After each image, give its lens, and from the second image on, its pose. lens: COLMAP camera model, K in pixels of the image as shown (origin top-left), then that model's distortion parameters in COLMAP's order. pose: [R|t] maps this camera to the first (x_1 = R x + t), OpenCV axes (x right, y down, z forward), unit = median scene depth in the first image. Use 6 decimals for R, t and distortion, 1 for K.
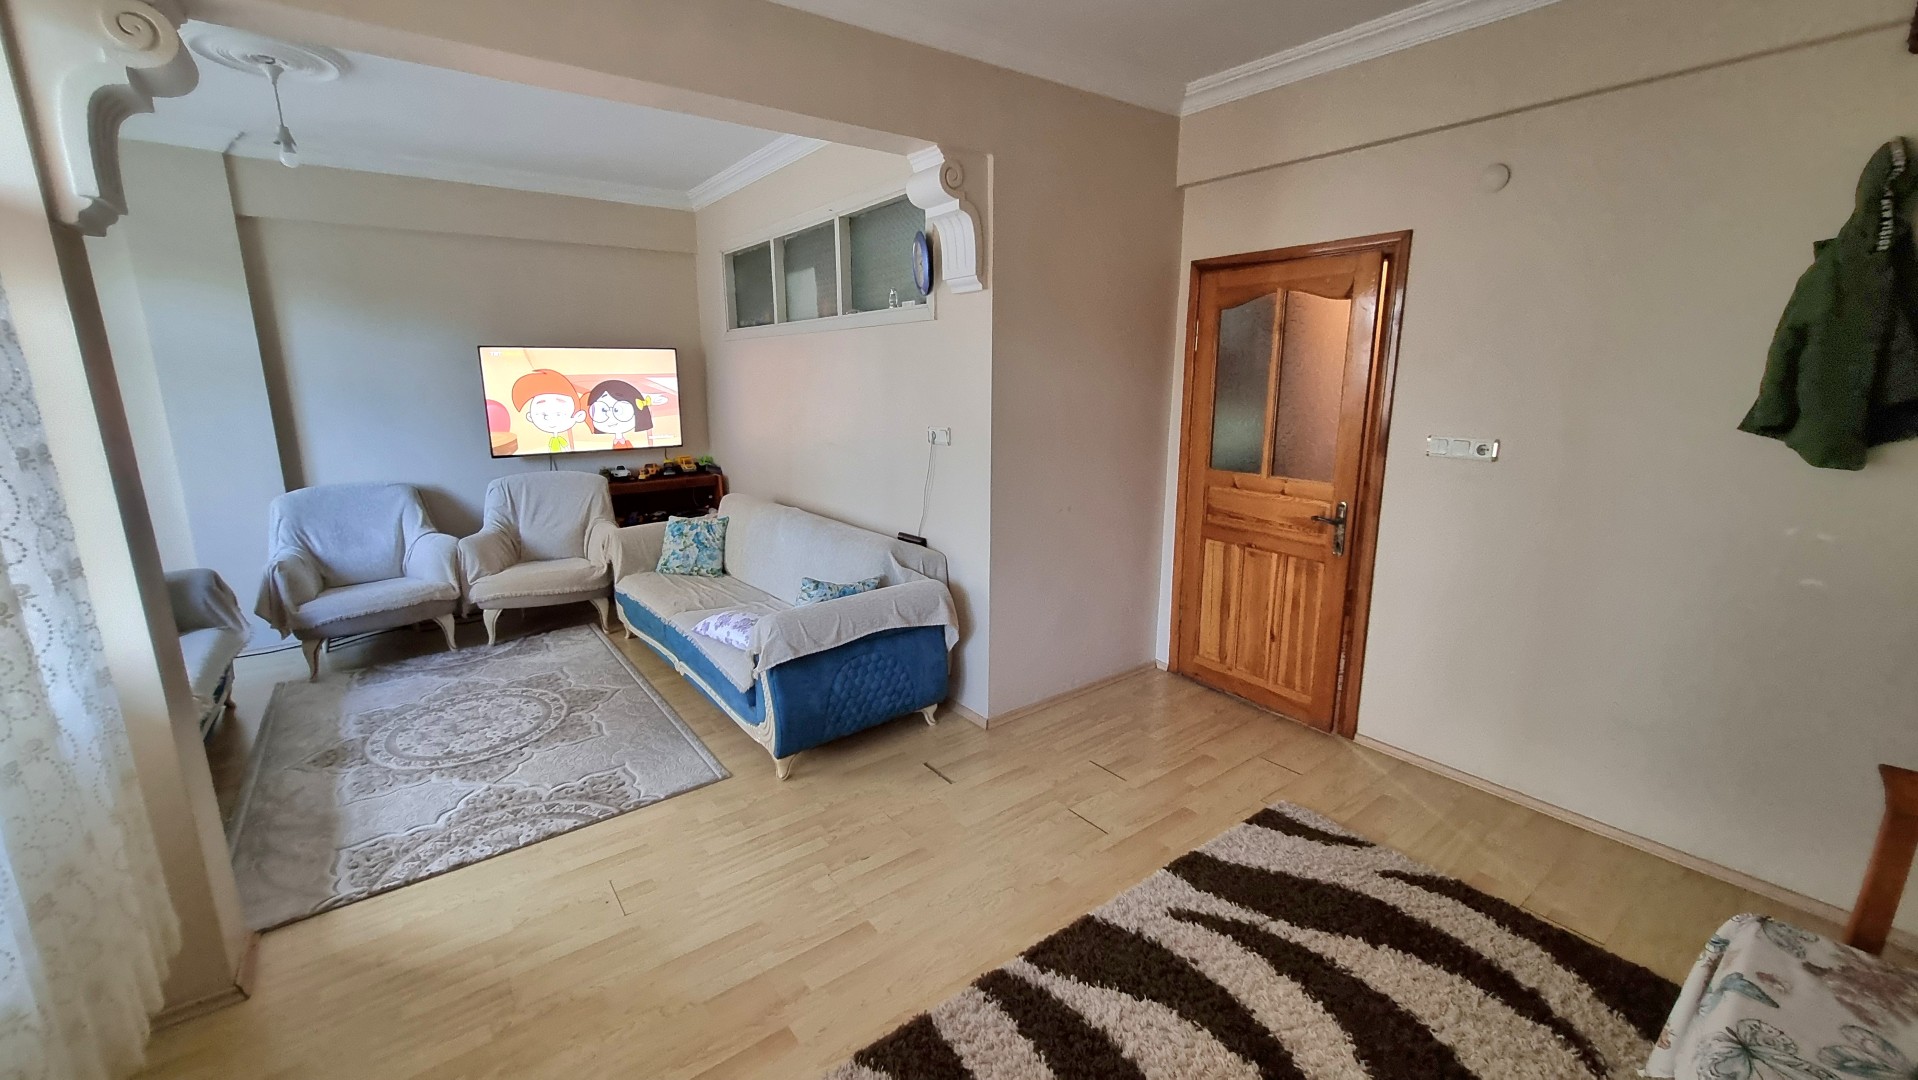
lens RADIAL K [[745.9, 0, 915.8], [0, 745.9, 530.8], [0, 0, 1]] dist [0.001327, -0.000927]
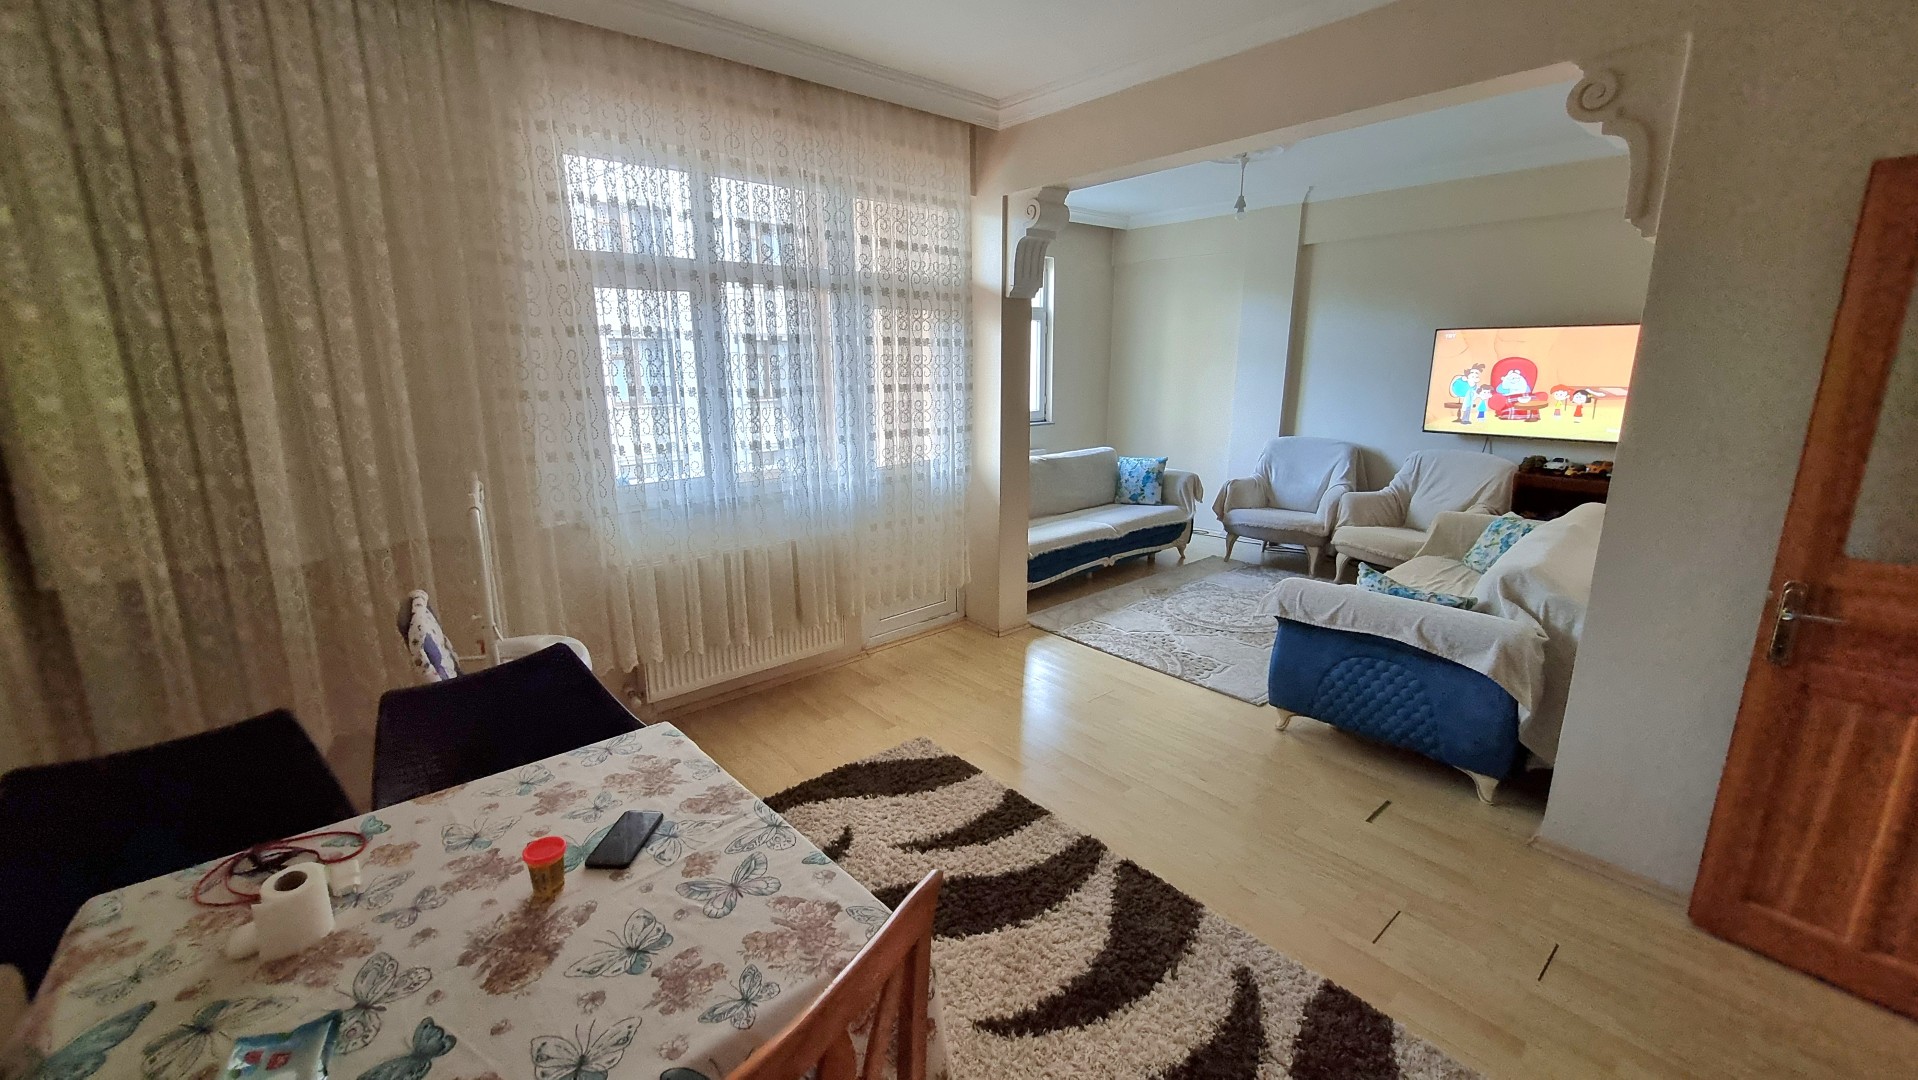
lens RADIAL K [[745.9, 0, 948.3], [0, 745.9, 526.6], [0, 0, 1]] dist [0.001327, -0.000927]
pose [[0.090787, 0.225987, -0.969890, 0.757173], [-0.202642, 0.957729, 0.204185, -0.074790], [0.975035, 0.178003, 0.132744, 0.320670]]
